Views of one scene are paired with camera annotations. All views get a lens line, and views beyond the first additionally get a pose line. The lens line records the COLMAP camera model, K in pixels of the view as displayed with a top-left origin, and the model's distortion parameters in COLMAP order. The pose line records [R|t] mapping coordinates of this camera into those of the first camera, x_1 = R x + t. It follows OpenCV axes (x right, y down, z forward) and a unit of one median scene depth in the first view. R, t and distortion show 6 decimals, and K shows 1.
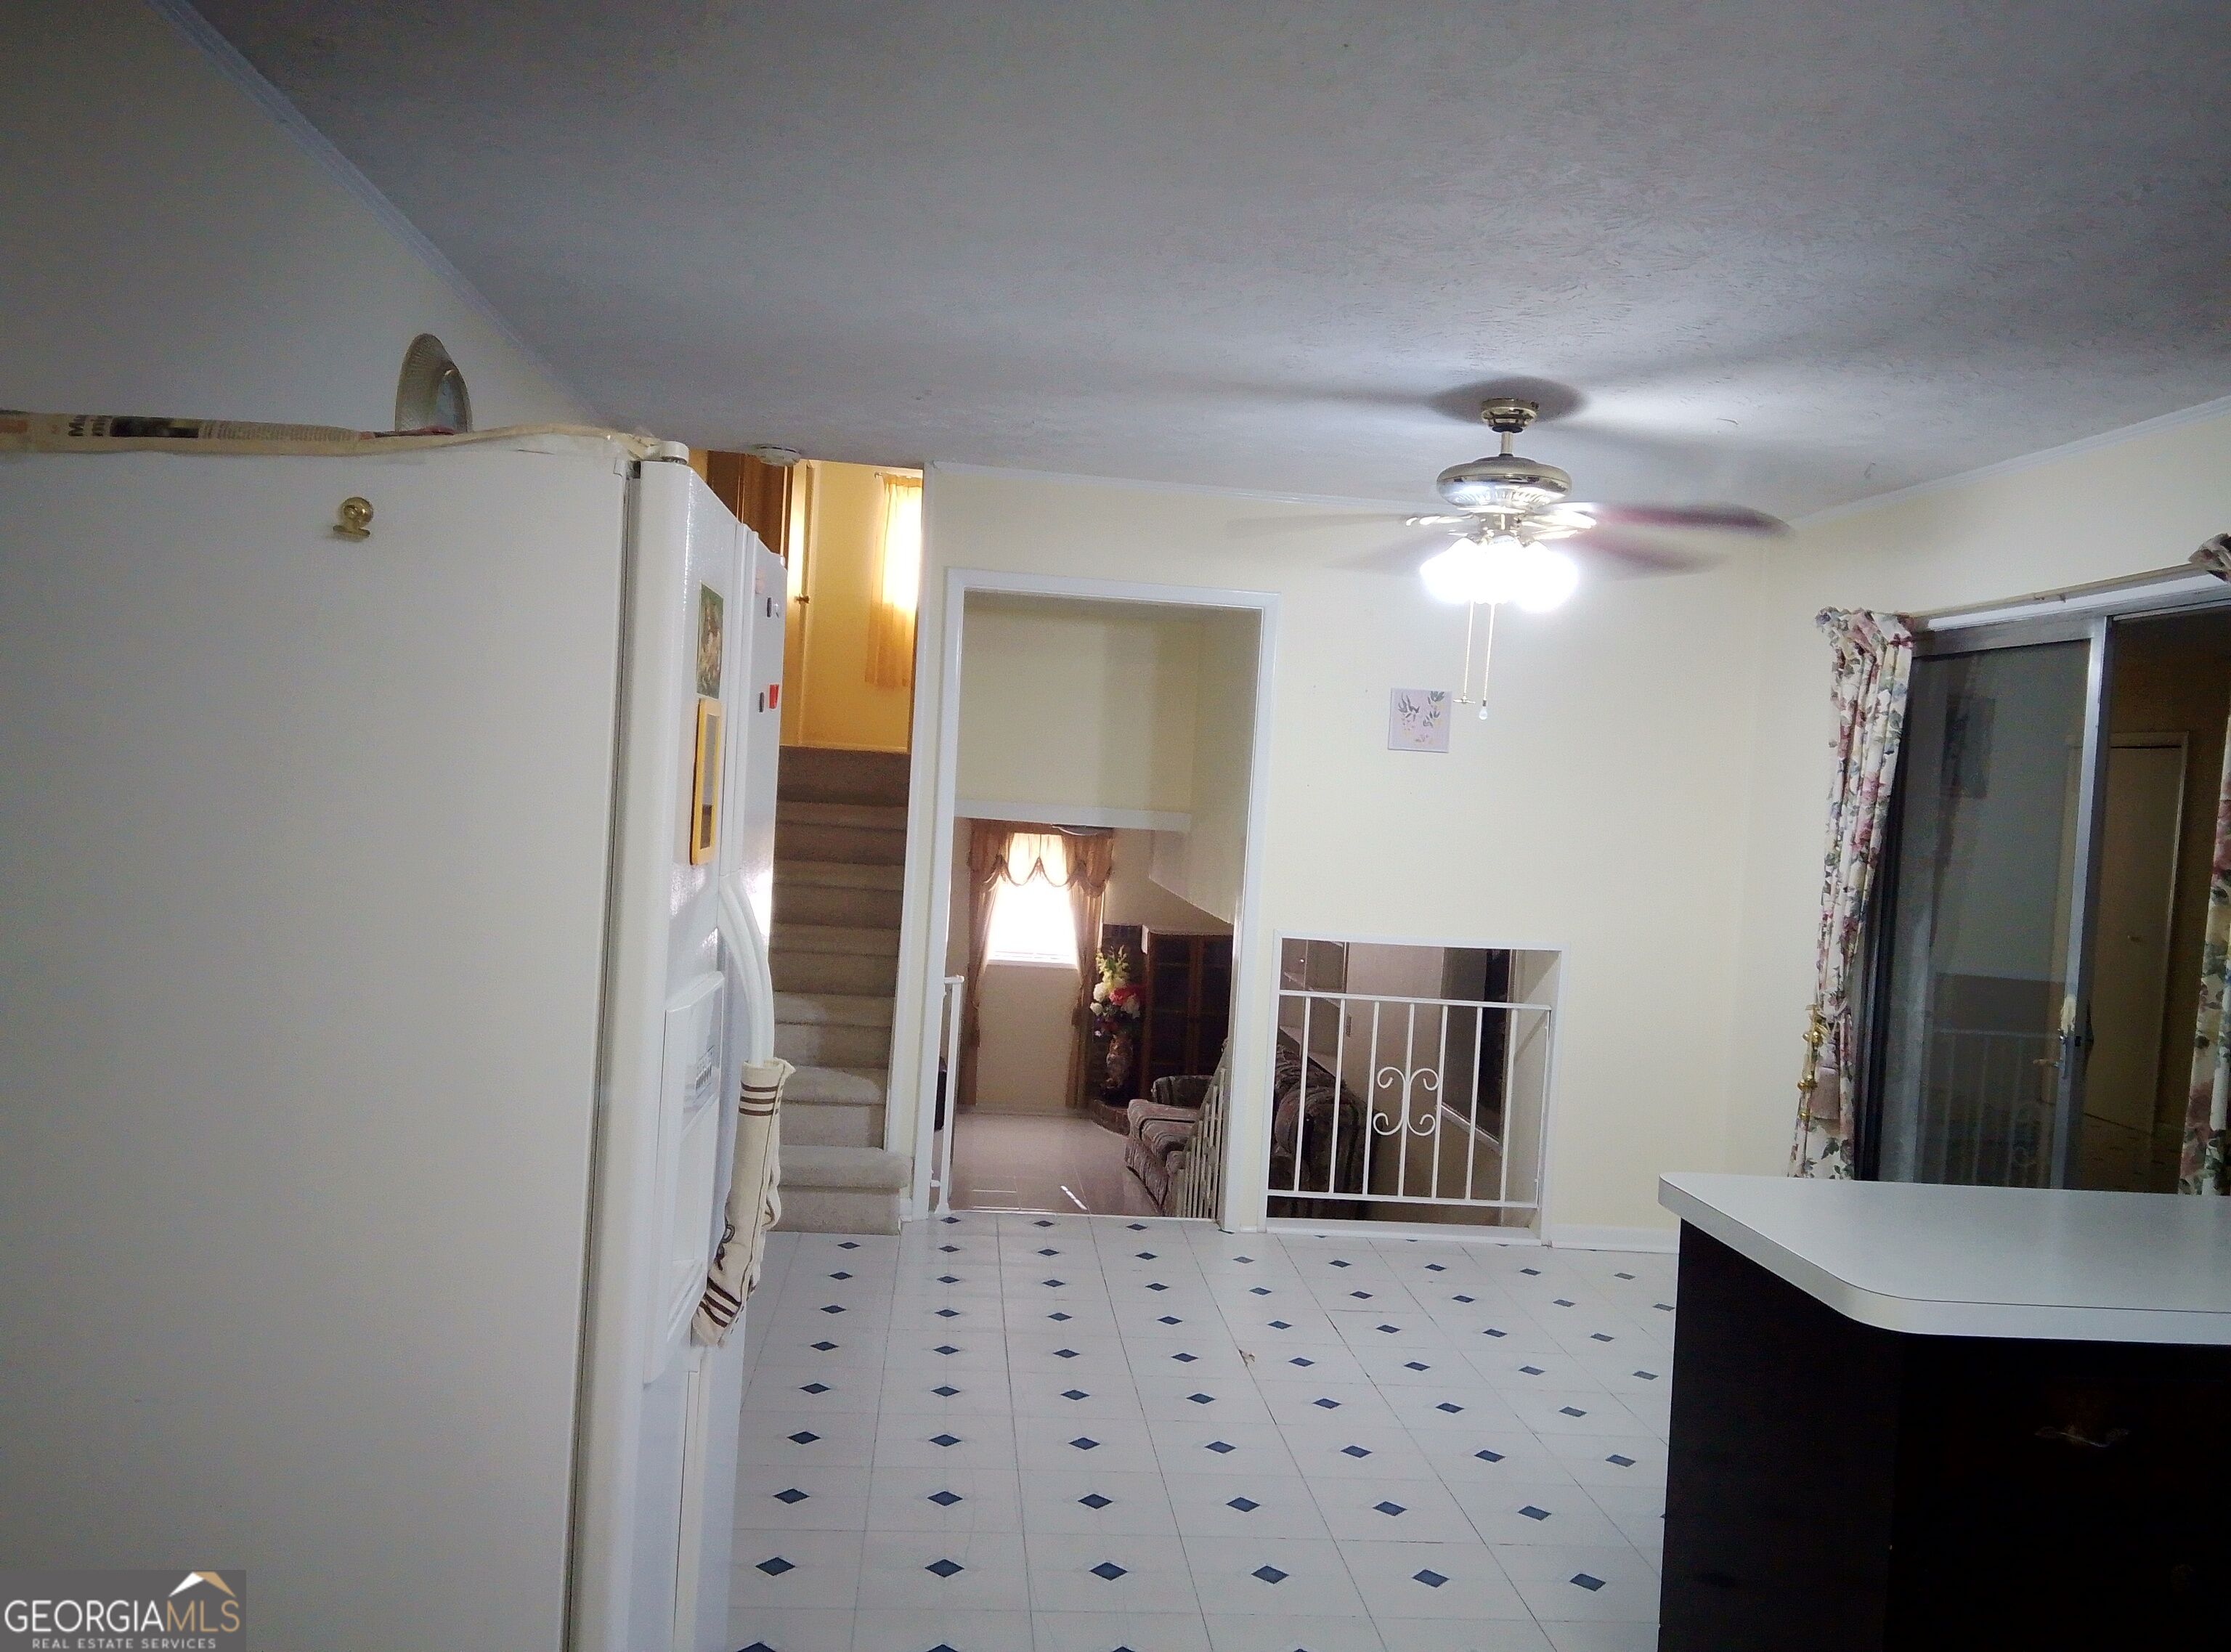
lens RADIAL K [[1764.7, 0, 1118.5], [0, 1764.7, 818.3], [0, 0, 1]] dist [0.115247, -0.167670]
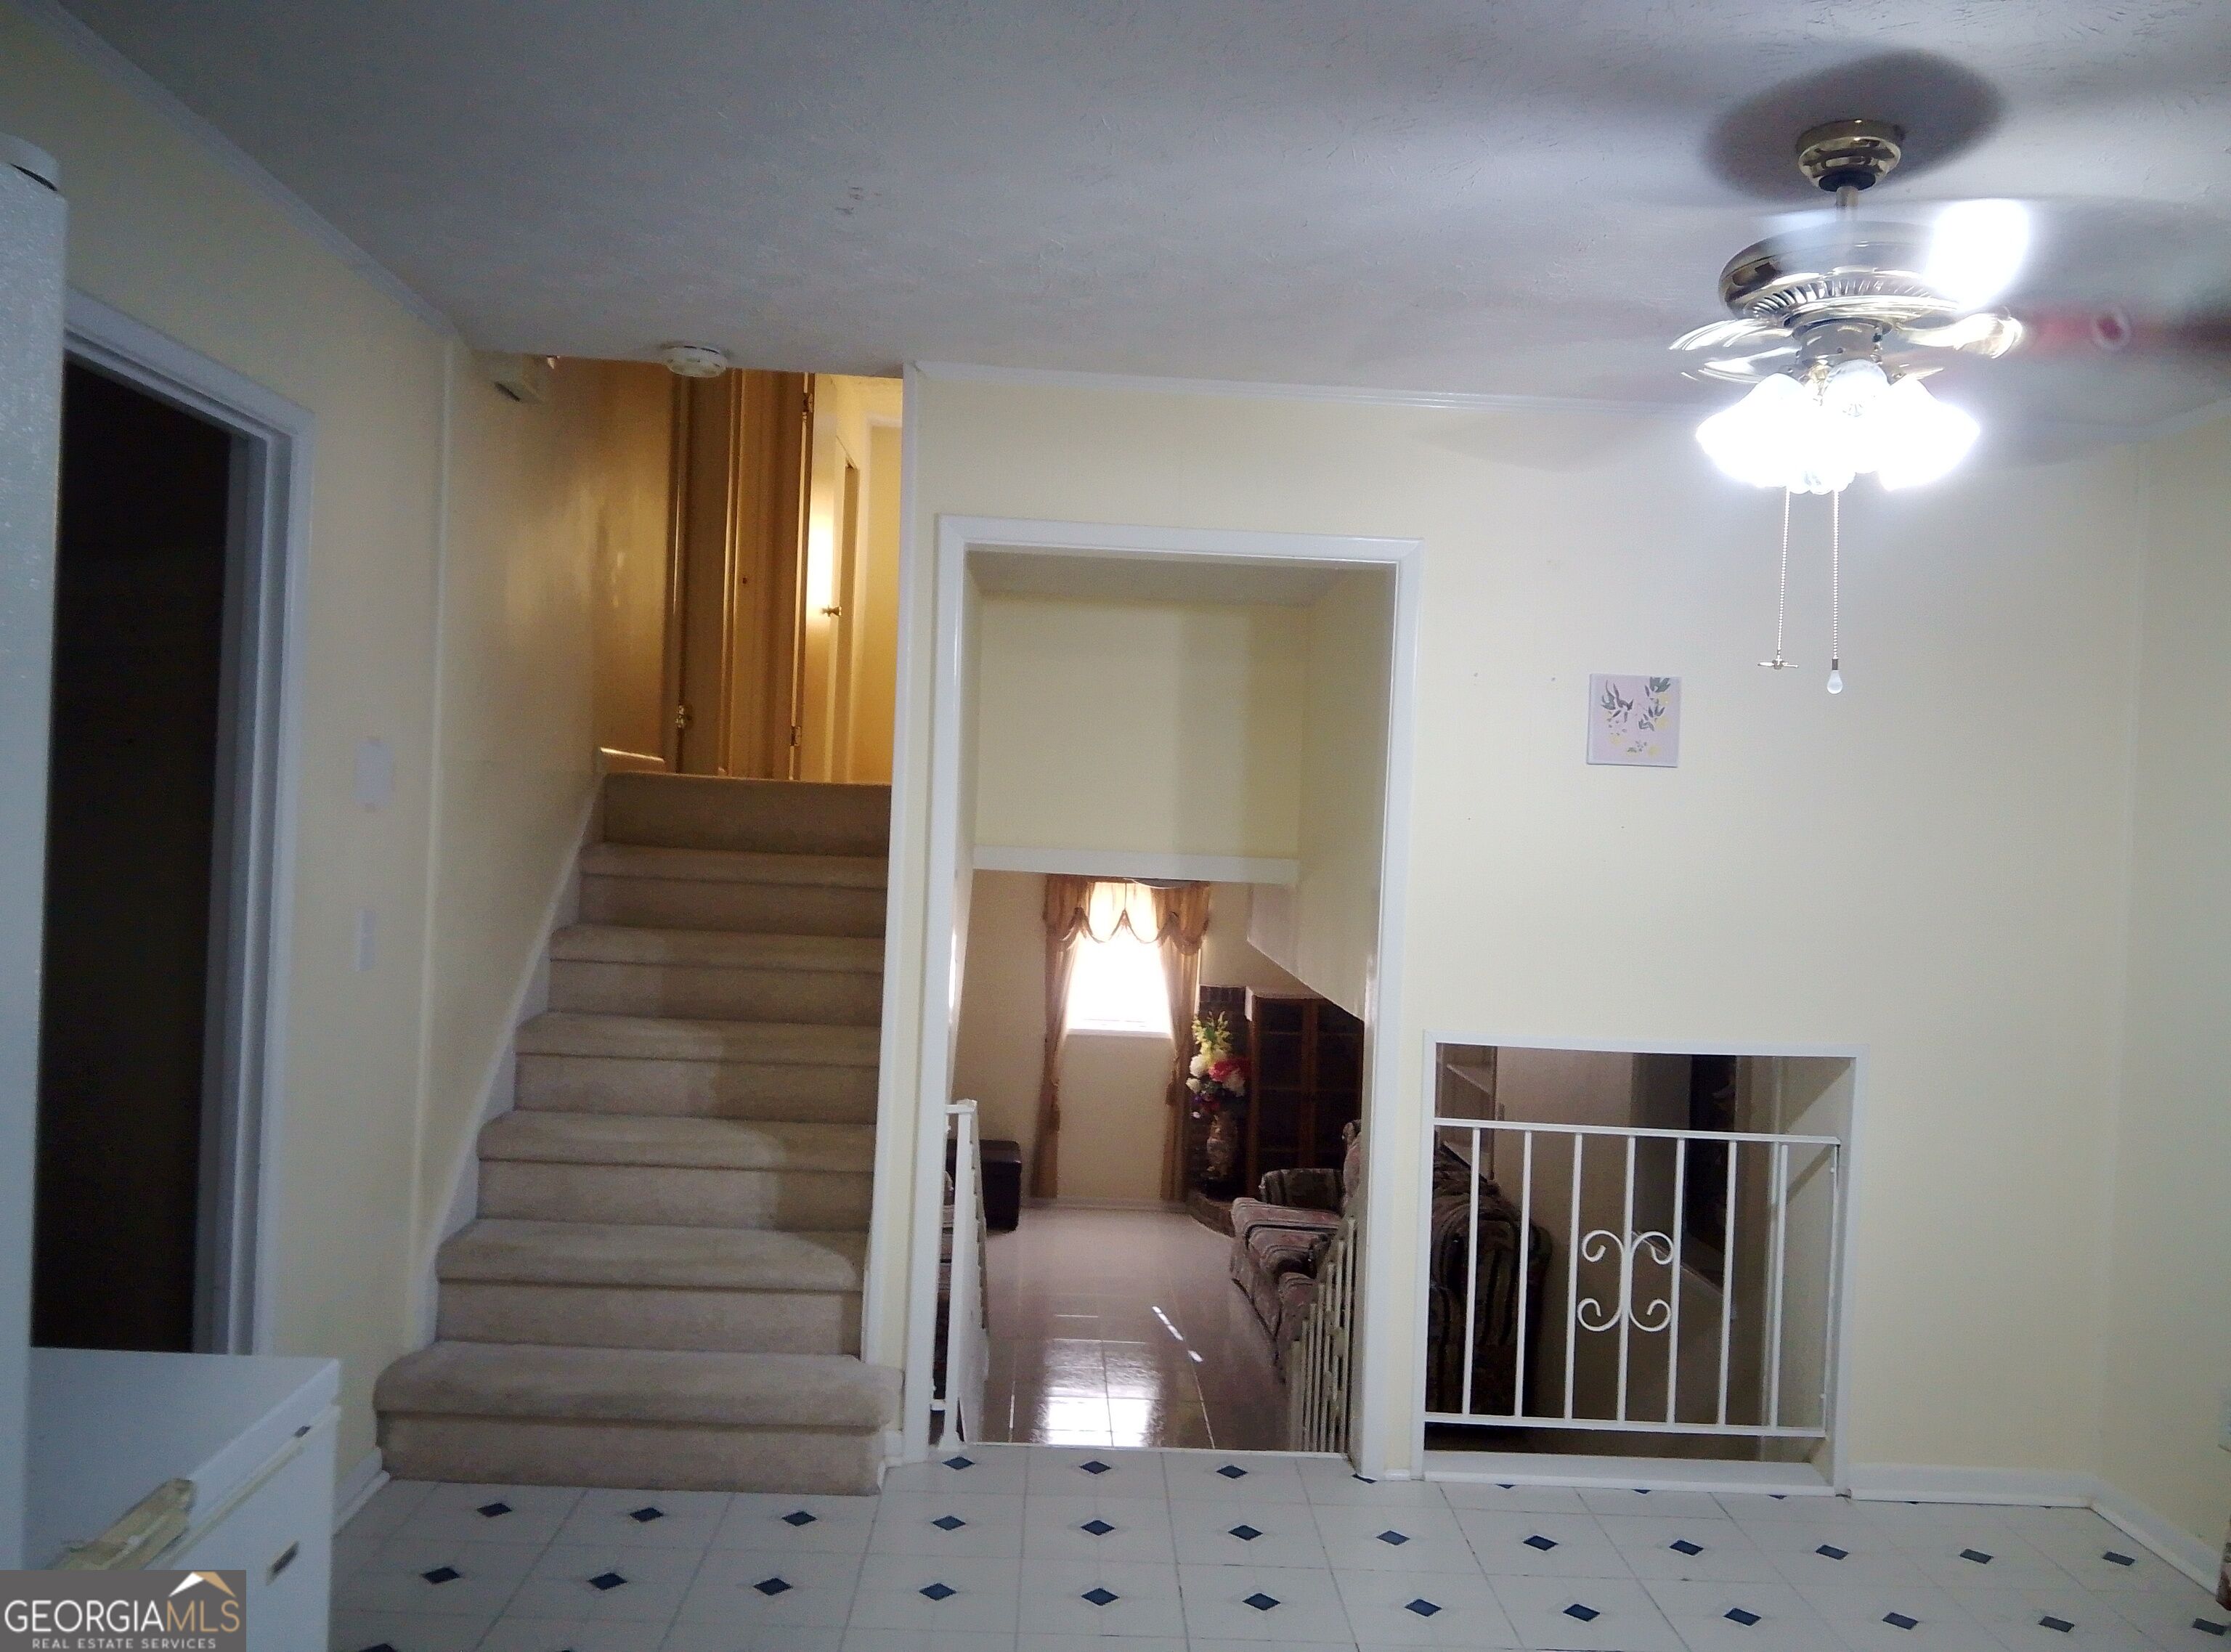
lens RADIAL K [[1764.7, 0, 1118.5], [0, 1764.7, 818.3], [0, 0, 1]] dist [0.115247, -0.167670]
pose [[0.997945, -0.018336, -0.061402, 0.013461], [0.016903, 0.999574, -0.023781, -0.004704], [0.061812, 0.022694, 0.997830, 0.304381]]
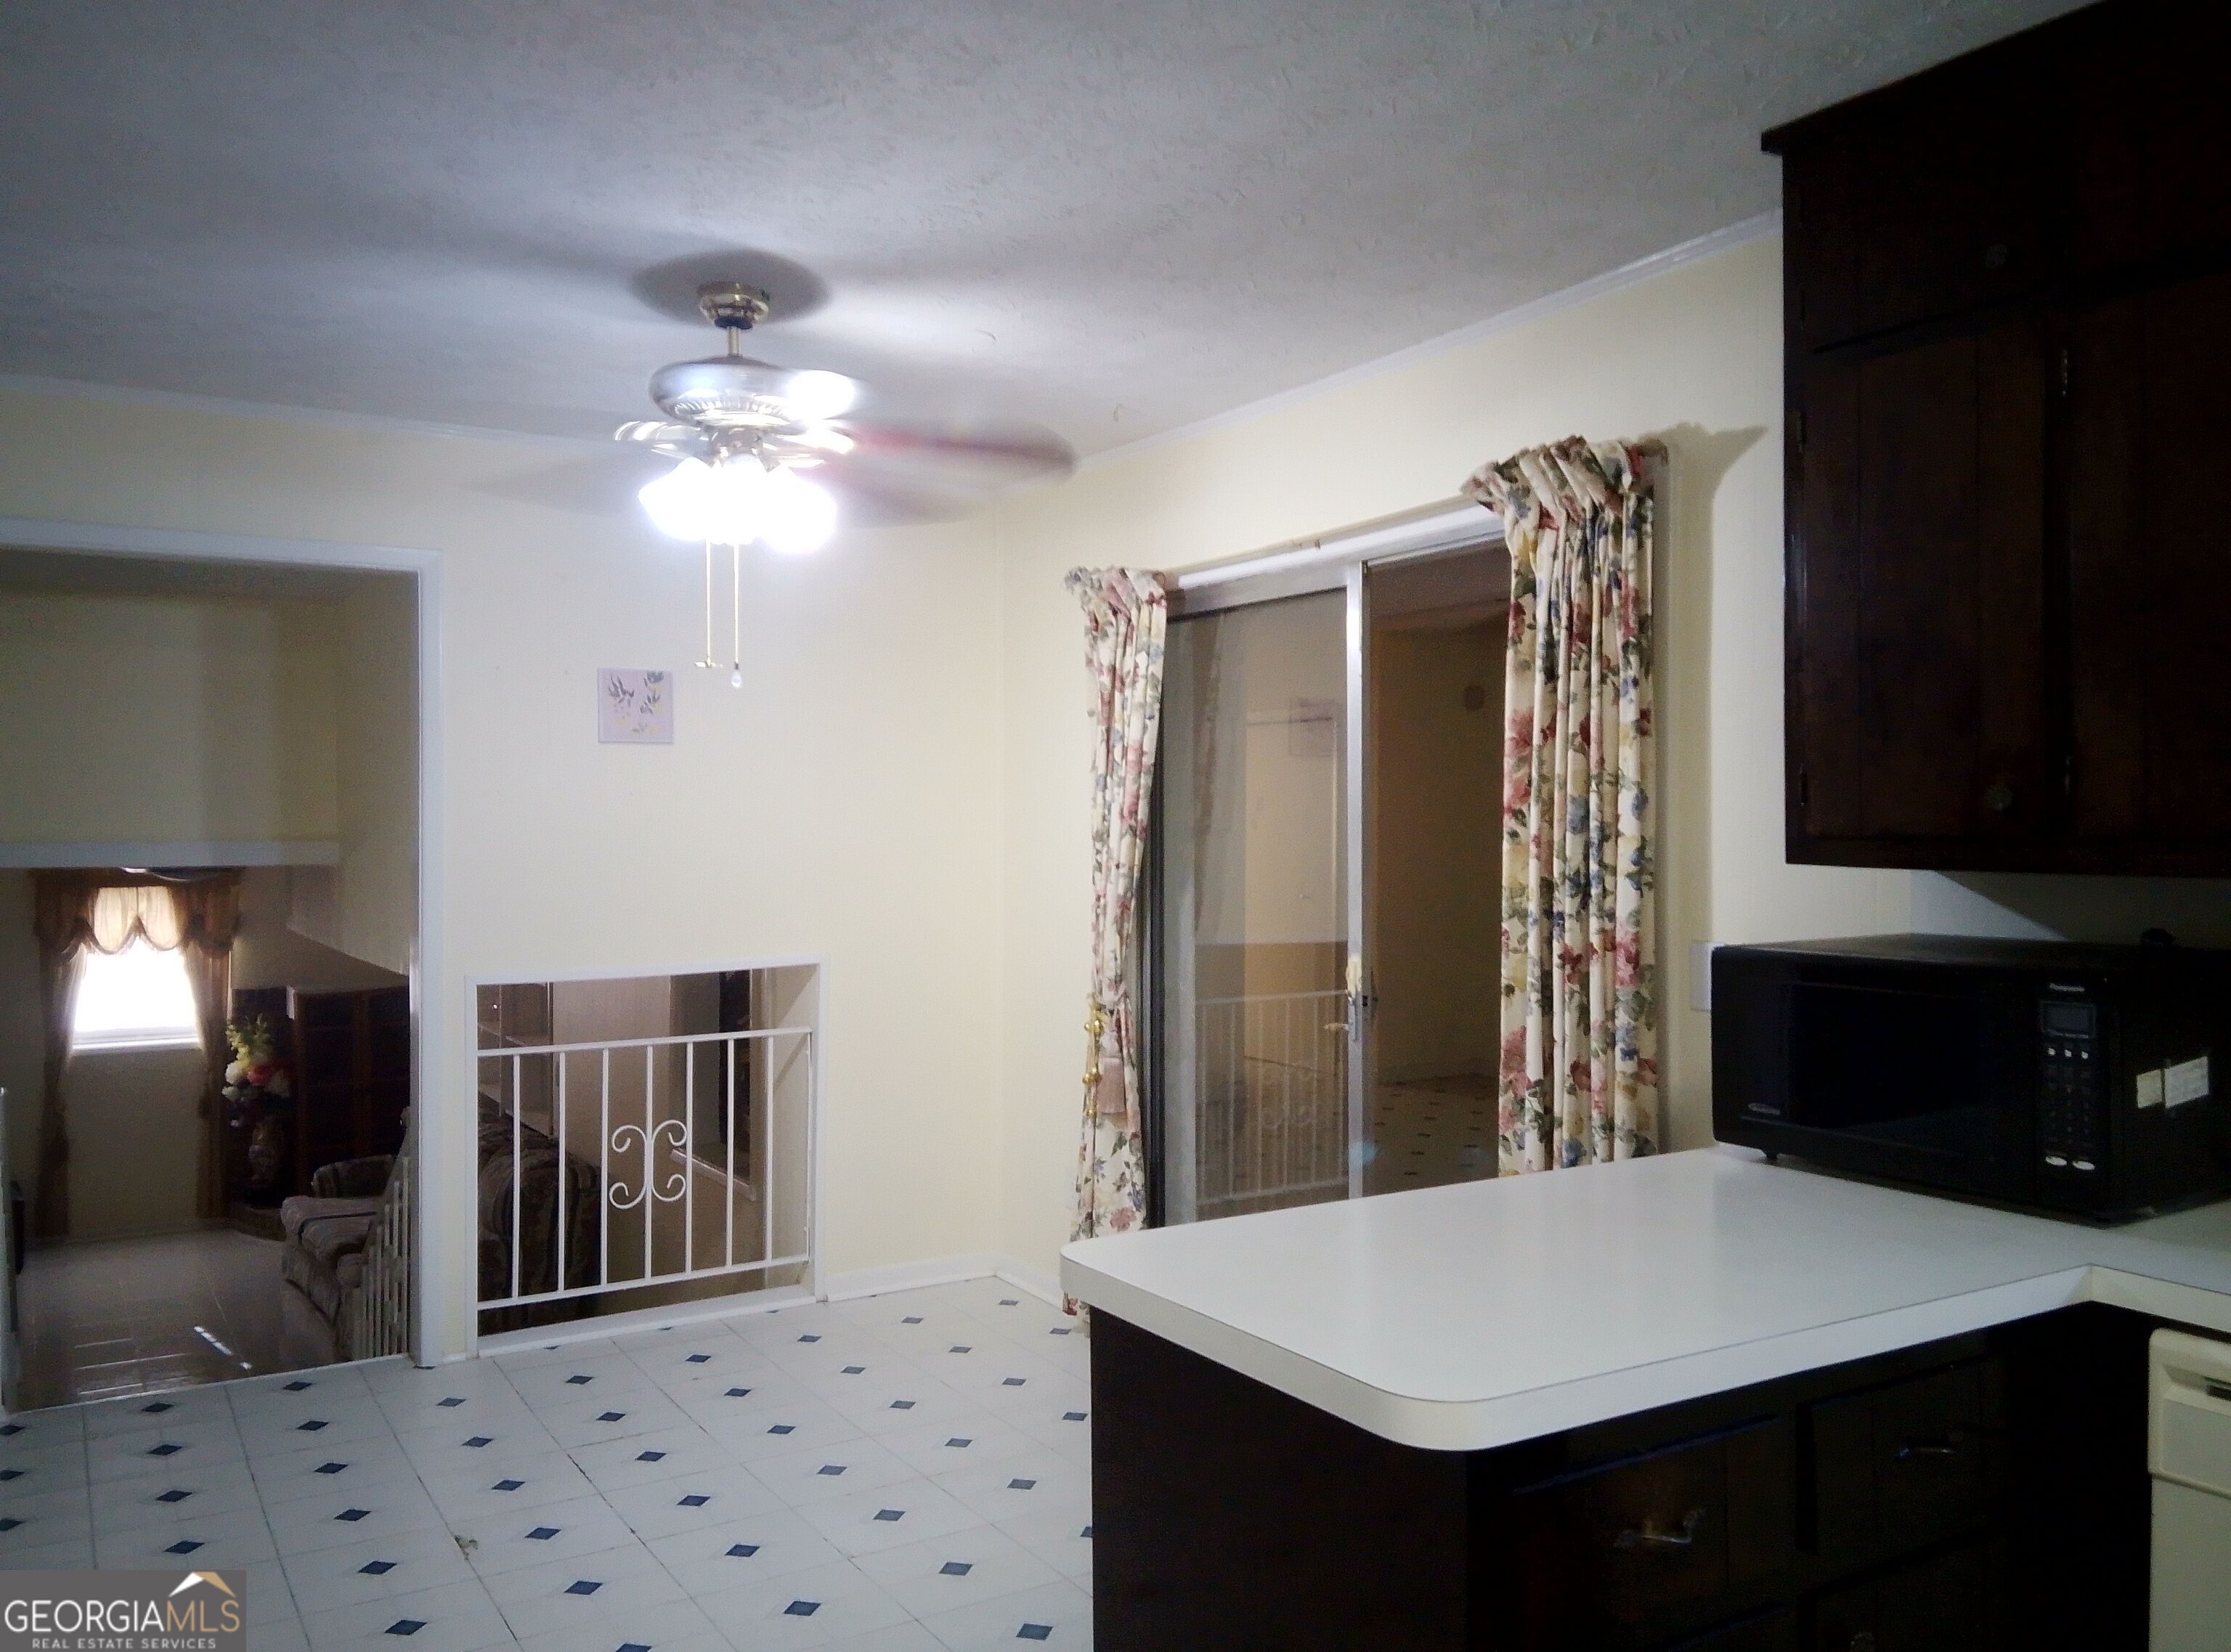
lens RADIAL K [[1747.8, 0, 1145.0], [0, 1747.8, 817.5], [0, 0, 1]] dist [0.108636, -0.164200]
pose [[0.891459, -0.064890, 0.448430, 0.008241], [0.069168, 0.997581, 0.006853, 0.007821], [-0.447791, 0.024908, 0.893792, 0.151768]]
